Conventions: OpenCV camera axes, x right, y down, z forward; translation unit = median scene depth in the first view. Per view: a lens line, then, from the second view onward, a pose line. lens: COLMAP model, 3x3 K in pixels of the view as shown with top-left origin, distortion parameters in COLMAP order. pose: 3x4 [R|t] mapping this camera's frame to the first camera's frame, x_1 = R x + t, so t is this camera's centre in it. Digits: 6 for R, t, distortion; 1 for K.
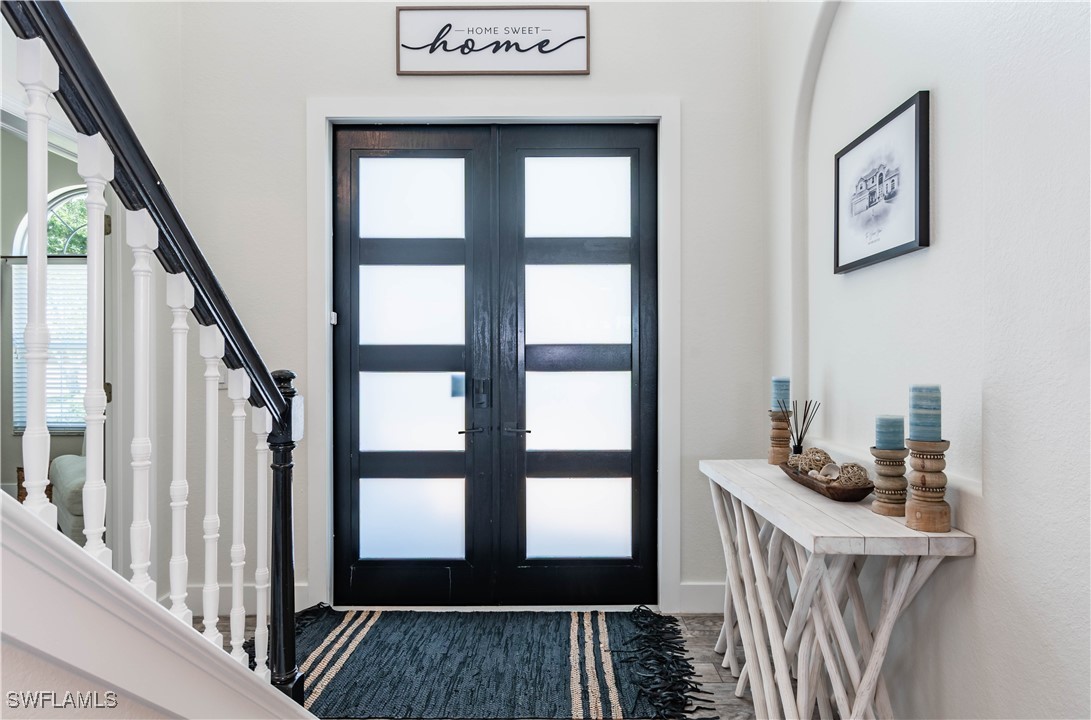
lens RADIAL K [[622.9, 0, 546.0], [0, 622.9, 363.2], [0, 0, 1]] dist [-0.002583, -0.000501]
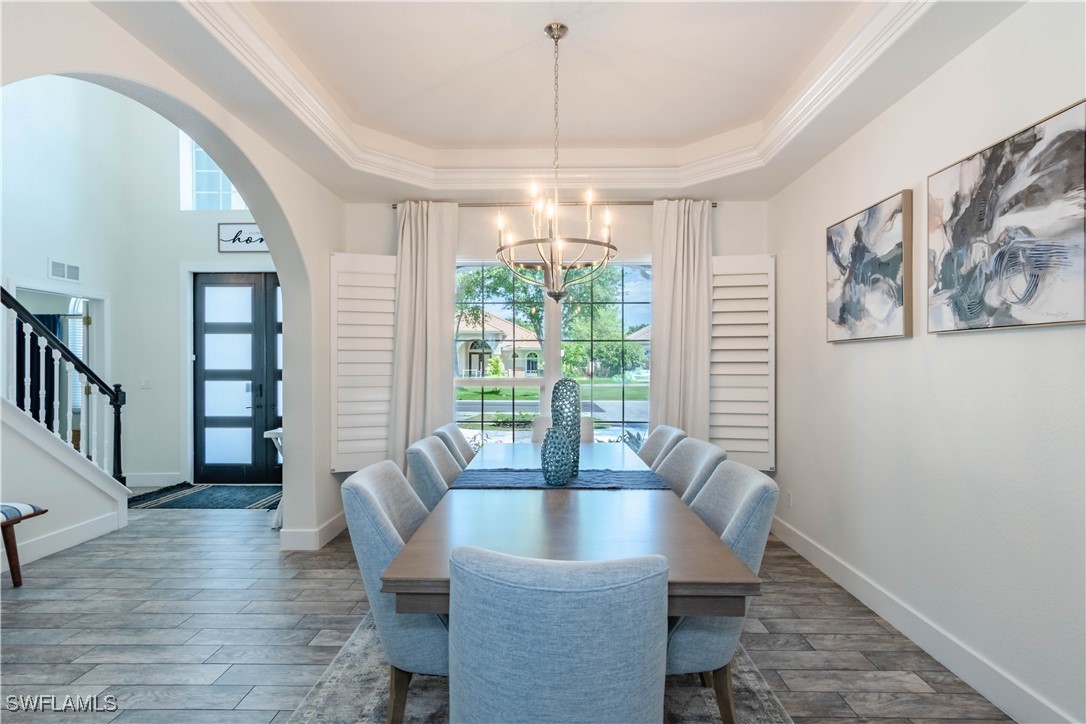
lens RADIAL K [[525.7, 0, 544.6], [0, 525.7, 362.8], [0, 0, 1]] dist [-0.005623, 0.002399]
pose [[0.999931, -0.002323, -0.011495, 0.970295], [0.002309, 0.999997, -0.001249, -0.048300], [0.011498, 0.001222, 0.999933, -0.911012]]
